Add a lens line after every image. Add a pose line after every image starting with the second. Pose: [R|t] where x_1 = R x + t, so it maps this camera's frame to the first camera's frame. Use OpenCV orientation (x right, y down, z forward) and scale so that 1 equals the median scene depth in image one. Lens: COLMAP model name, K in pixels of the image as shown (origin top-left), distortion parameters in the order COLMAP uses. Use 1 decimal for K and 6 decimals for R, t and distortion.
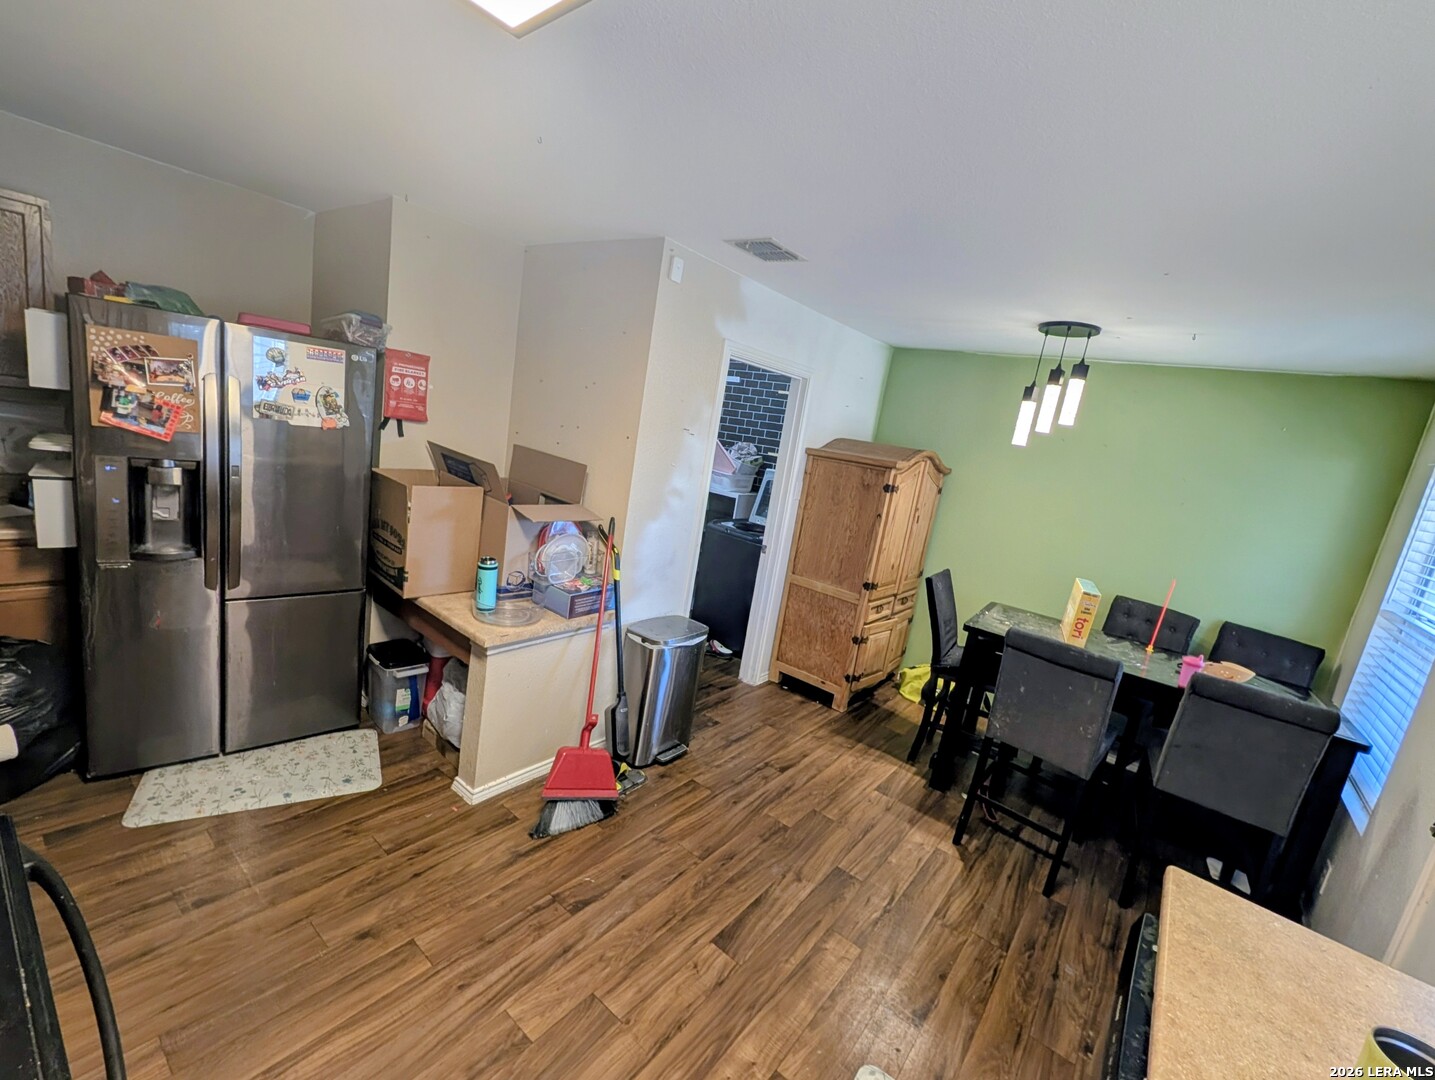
lens RADIAL K [[595.9, 0, 710.9], [0, 595.9, 535.5], [0, 0, 1]] dist [-0.016896, 0.000092]
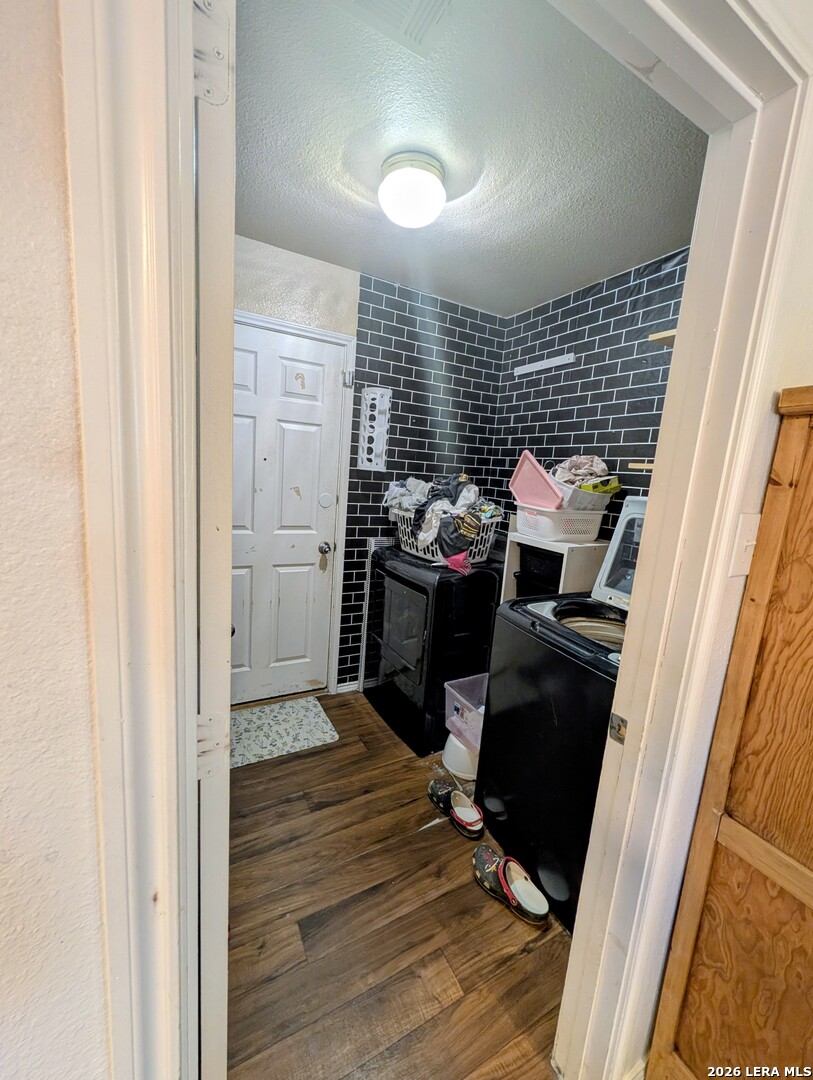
lens RADIAL K [[423.3, 0, 402.8], [0, 423.3, 538.0], [0, 0, 1]] dist [0.003050, -0.000093]
pose [[0.917027, -0.023667, -0.398123, 0.059841], [-0.003373, 0.997742, -0.067081, -0.050072], [0.398812, 0.062858, 0.914876, 0.579299]]
